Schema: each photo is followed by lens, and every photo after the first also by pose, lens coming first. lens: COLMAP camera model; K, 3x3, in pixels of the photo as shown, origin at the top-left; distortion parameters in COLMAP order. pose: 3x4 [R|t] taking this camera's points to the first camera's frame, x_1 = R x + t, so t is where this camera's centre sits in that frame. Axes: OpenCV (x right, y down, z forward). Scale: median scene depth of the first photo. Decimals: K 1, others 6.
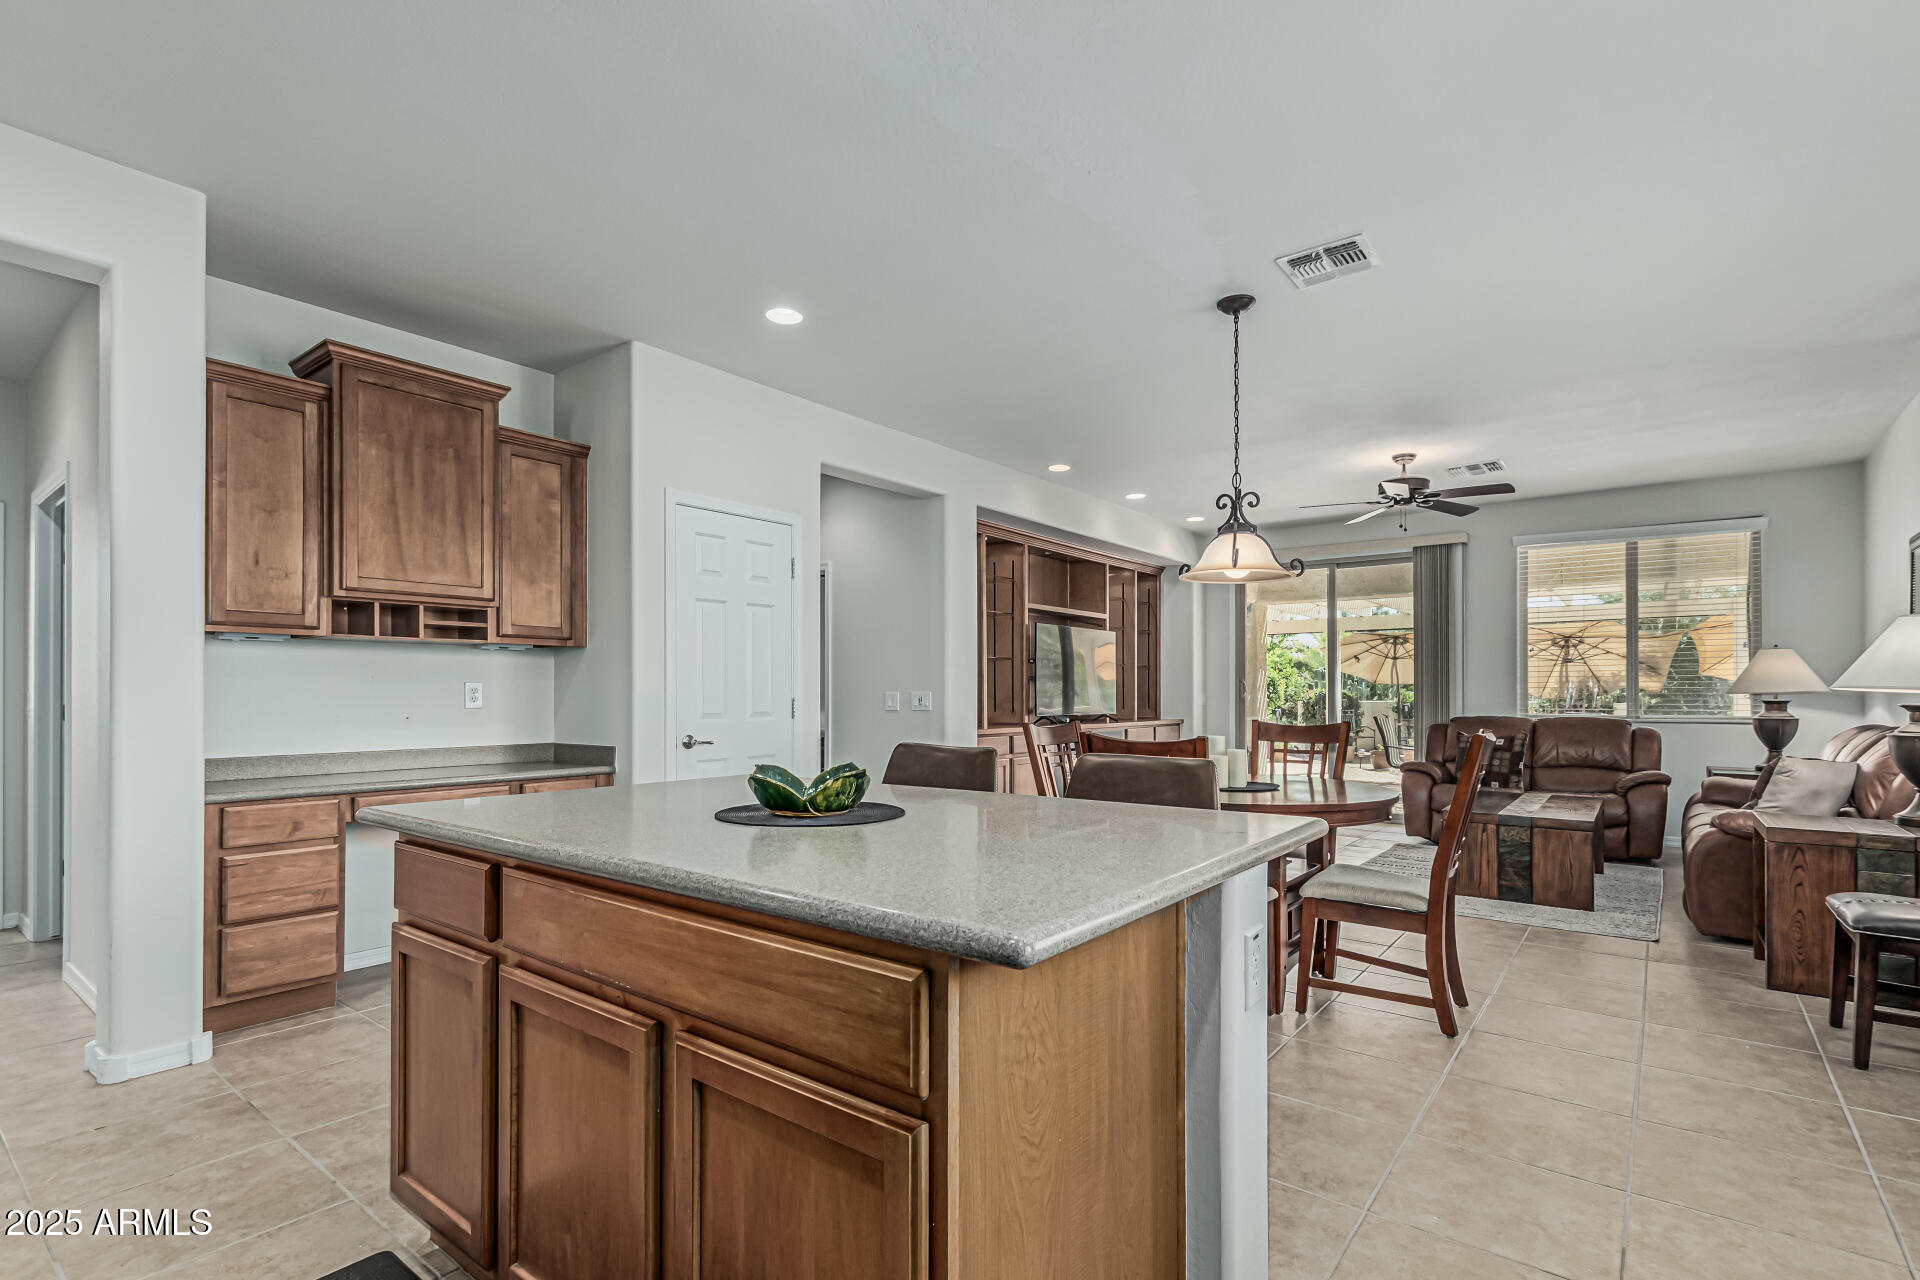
lens RADIAL K [[893.9, 0, 953.8], [0, 893.9, 692.6], [0, 0, 1]] dist [0.004240, -0.001664]
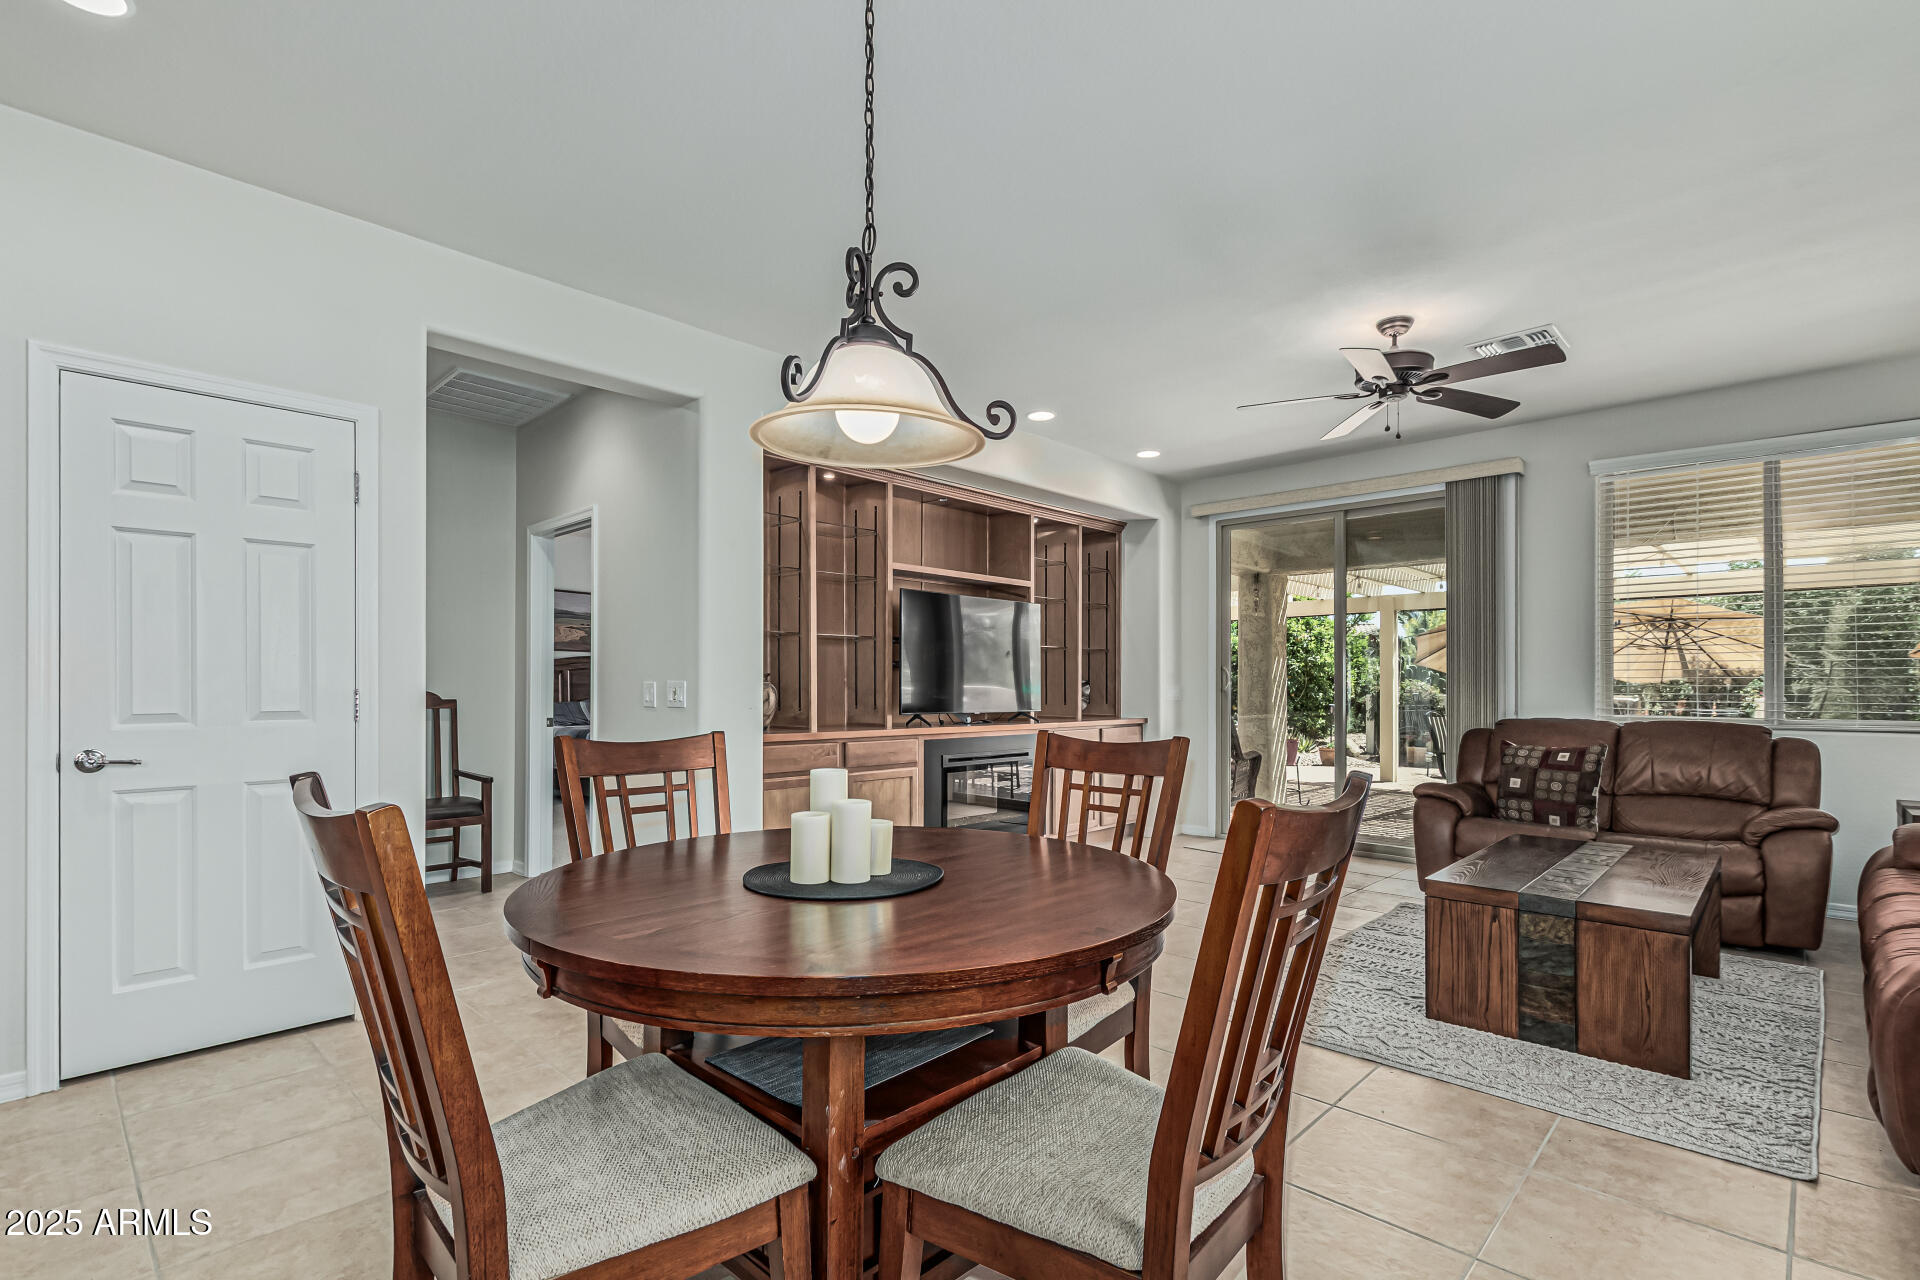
lens RADIAL K [[893.9, 0, 951.4], [0, 893.9, 685.6], [0, 0, 1]] dist [0.004240, -0.001664]
pose [[0.995089, 0.003415, -0.098929, 0.235666], [-0.003214, 0.999992, 0.002196, 0.000557], [0.098936, -0.001868, 0.995092, 0.302930]]
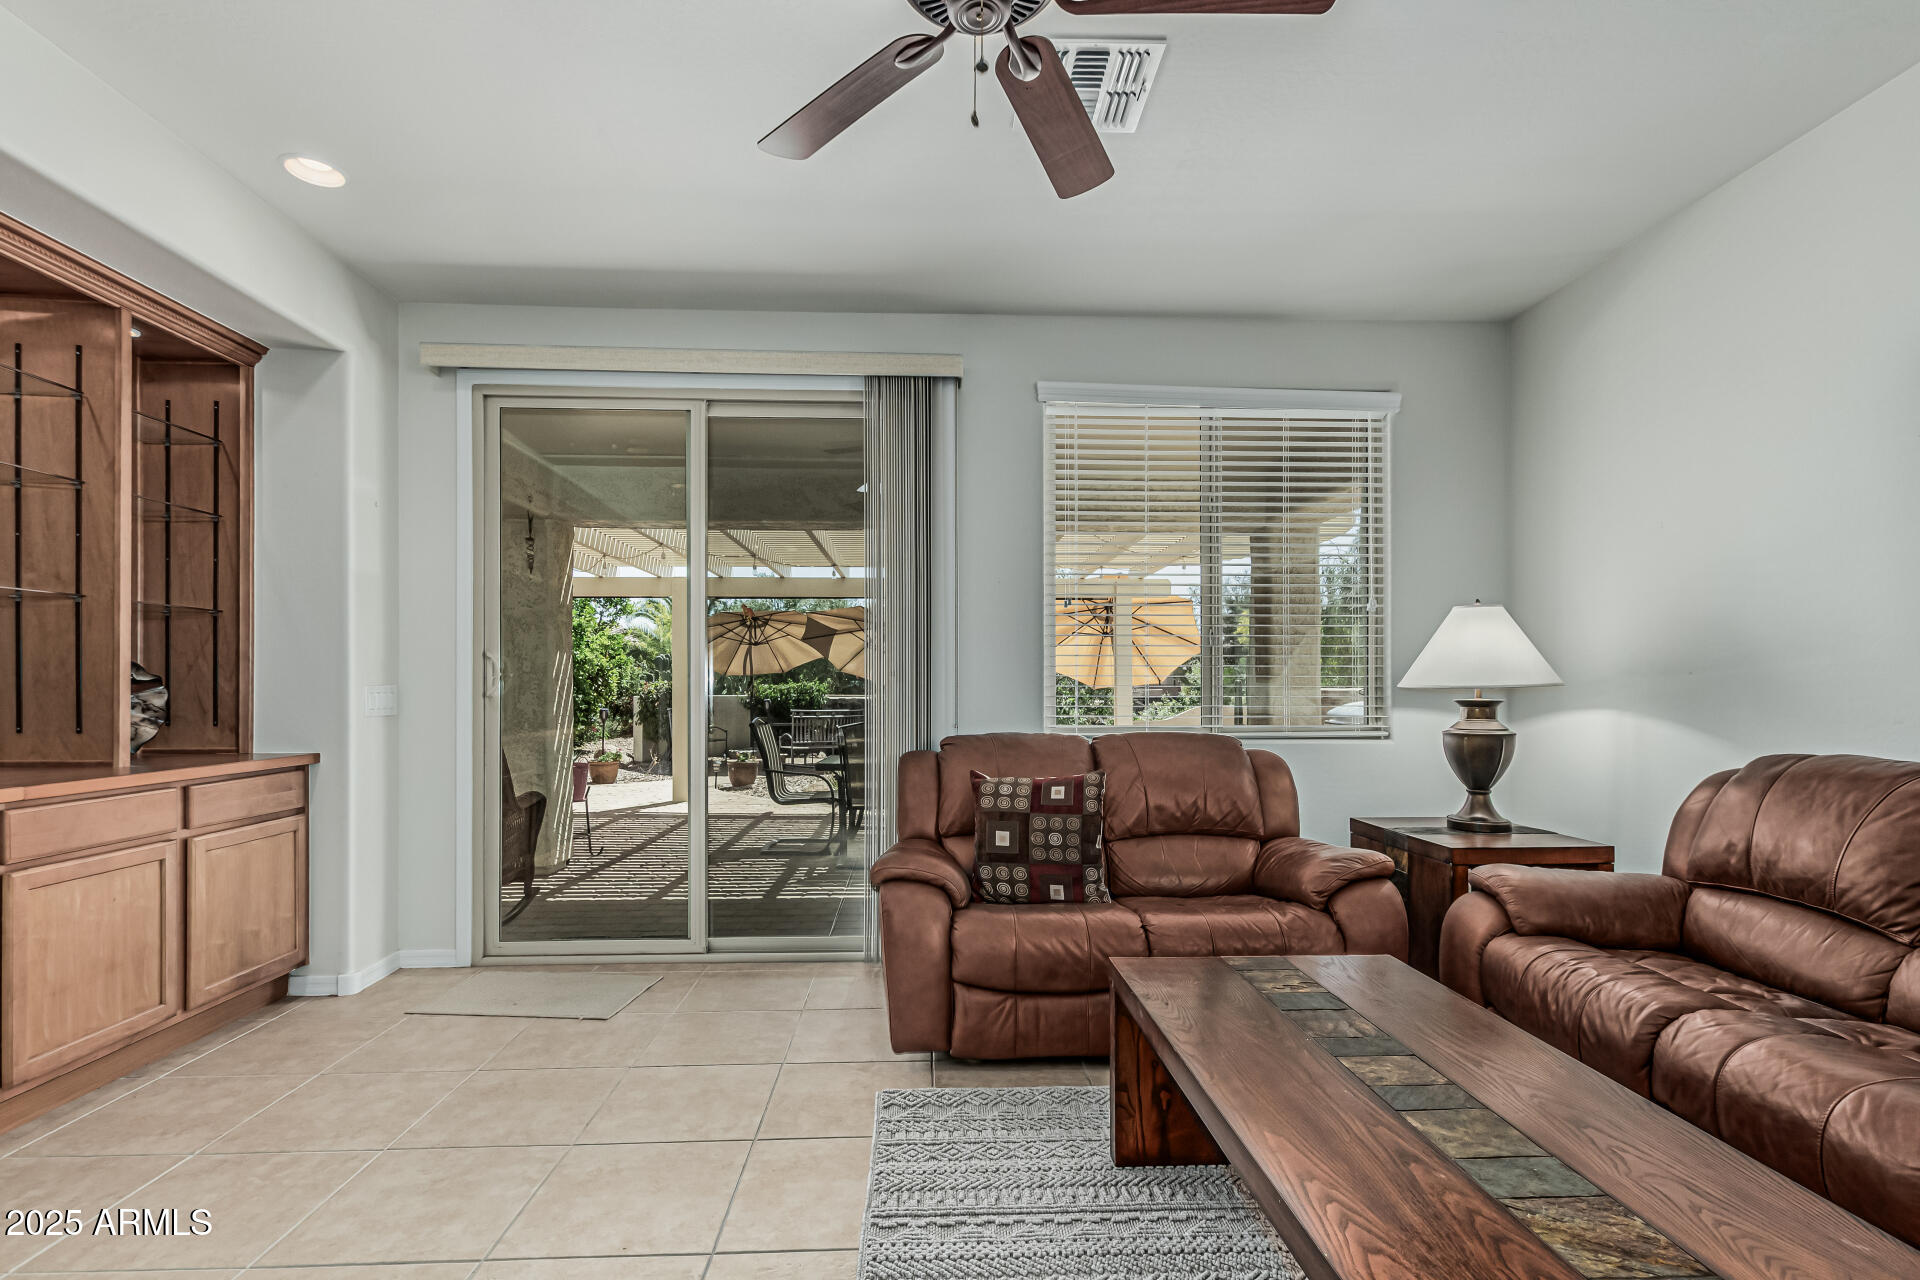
lens RADIAL K [[893.9, 0, 966.7], [0, 893.9, 683.9], [0, 0, 1]] dist [0.004240, -0.001664]
pose [[0.751485, 0.002300, 0.659746, 0.305059], [-0.001080, 0.999997, -0.002256, 0.000762], [-0.659750, 0.000983, 0.751485, 0.765433]]
